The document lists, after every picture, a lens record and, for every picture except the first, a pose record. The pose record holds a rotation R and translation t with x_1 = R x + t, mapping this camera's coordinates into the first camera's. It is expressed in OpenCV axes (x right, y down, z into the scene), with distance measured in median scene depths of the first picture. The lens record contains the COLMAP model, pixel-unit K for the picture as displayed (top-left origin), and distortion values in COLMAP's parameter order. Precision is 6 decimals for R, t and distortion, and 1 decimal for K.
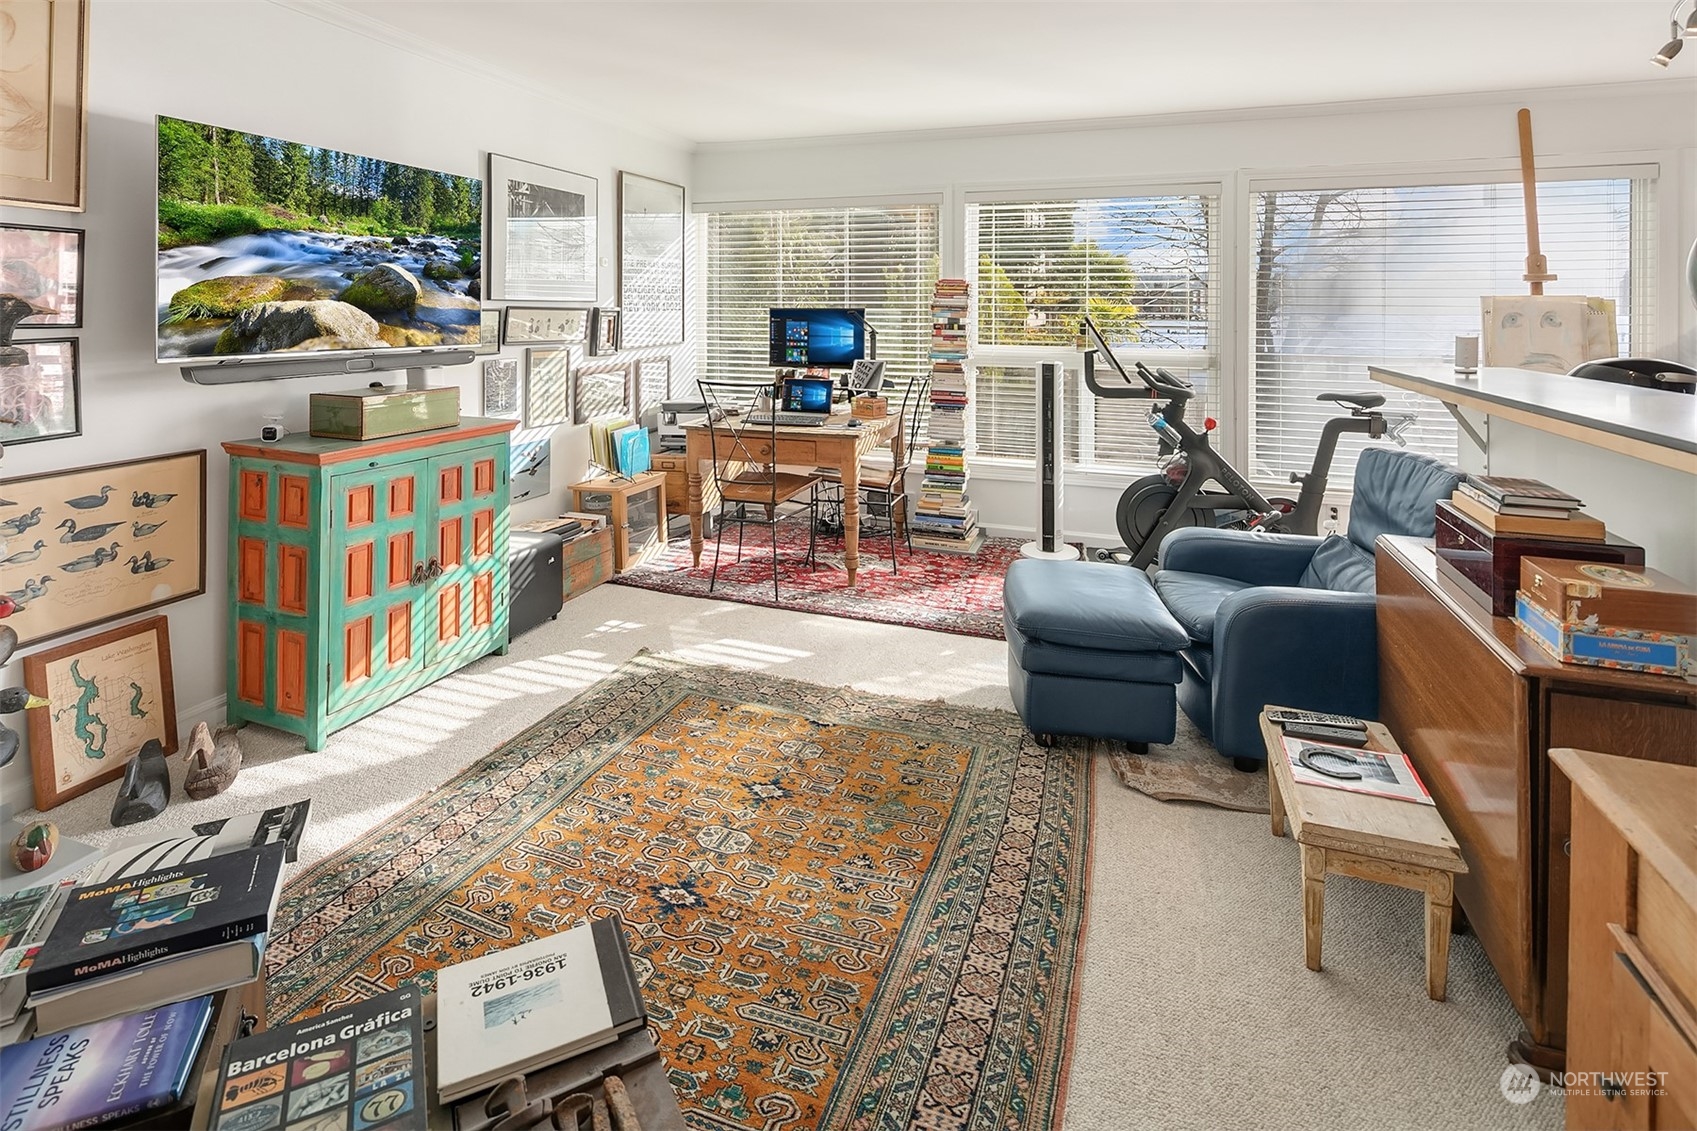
lens RADIAL K [[806.8, 0, 848.5], [0, 806.8, 565.5], [0, 0, 1]] dist [0.002874, 0.000166]
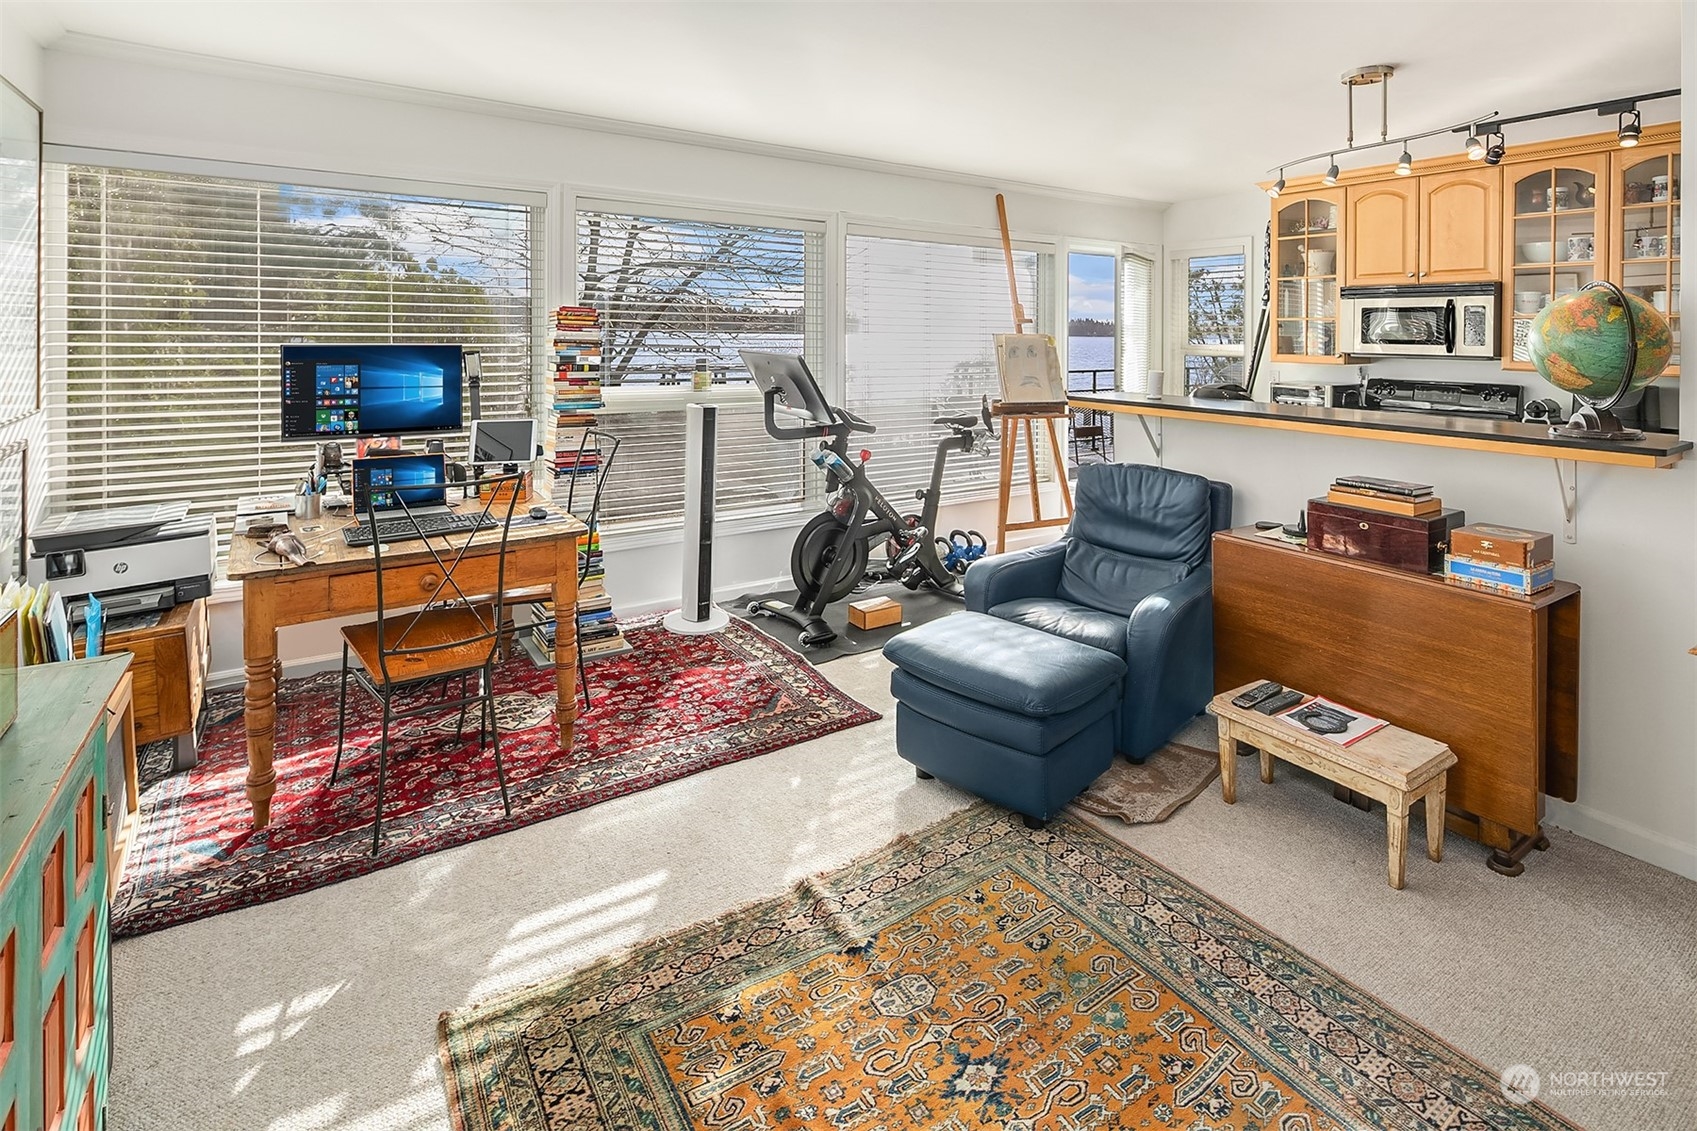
lens RADIAL K [[844.9, 0, 850.2], [0, 844.9, 520.0], [0, 0, 1]] dist [-0.004368, -0.000956]
pose [[0.593768, -0.172548, 0.785918, -0.700118], [0.234900, 0.971360, 0.035793, -0.239526], [-0.769585, 0.163360, 0.617295, 0.646968]]
